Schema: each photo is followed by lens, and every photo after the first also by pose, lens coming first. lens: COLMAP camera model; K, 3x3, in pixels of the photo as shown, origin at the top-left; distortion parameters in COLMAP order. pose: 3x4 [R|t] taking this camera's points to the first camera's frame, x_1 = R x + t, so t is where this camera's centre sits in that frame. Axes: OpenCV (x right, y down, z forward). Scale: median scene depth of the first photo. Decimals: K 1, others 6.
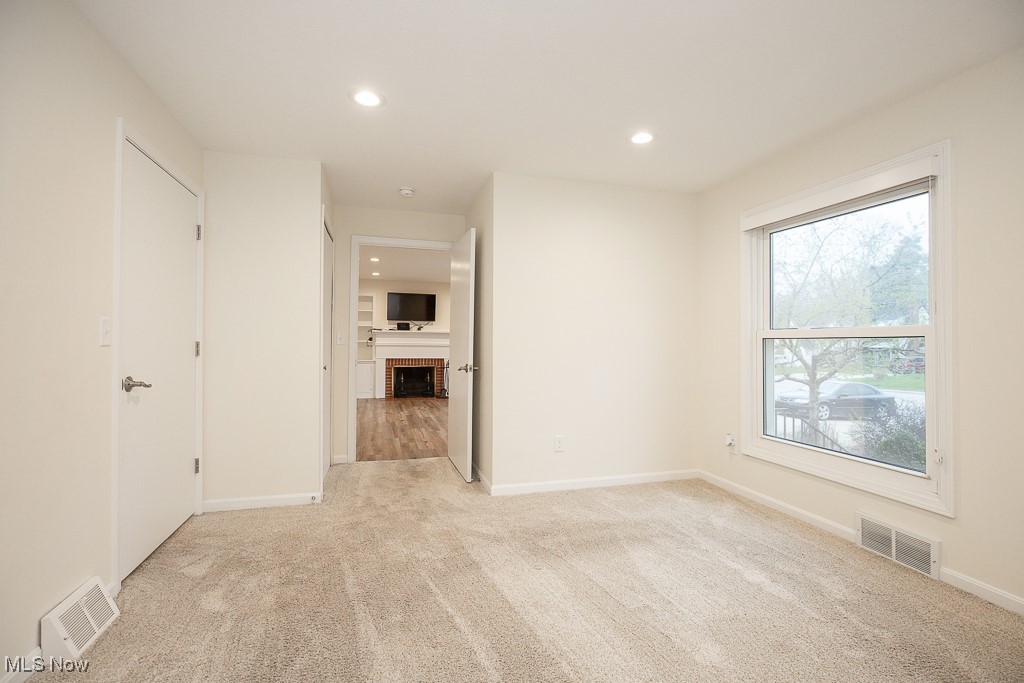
lens RADIAL K [[475.8, 0, 511.2], [0, 475.8, 339.8], [0, 0, 1]] dist [-0.012587, 0.002388]
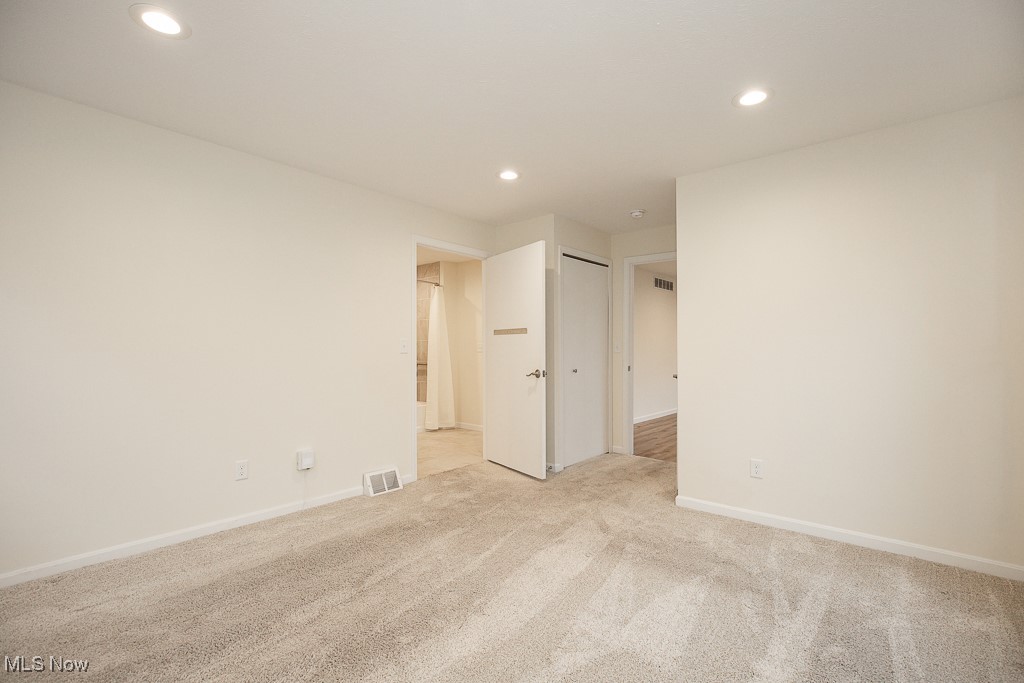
lens RADIAL K [[475.8, 0, 510.1], [0, 475.8, 344.9], [0, 0, 1]] dist [-0.012587, 0.002388]
pose [[0.537257, -0.010762, -0.843350, 0.675524], [0.006273, 0.999942, -0.008764, 0.001349], [0.843395, -0.000582, 0.537293, 0.194187]]
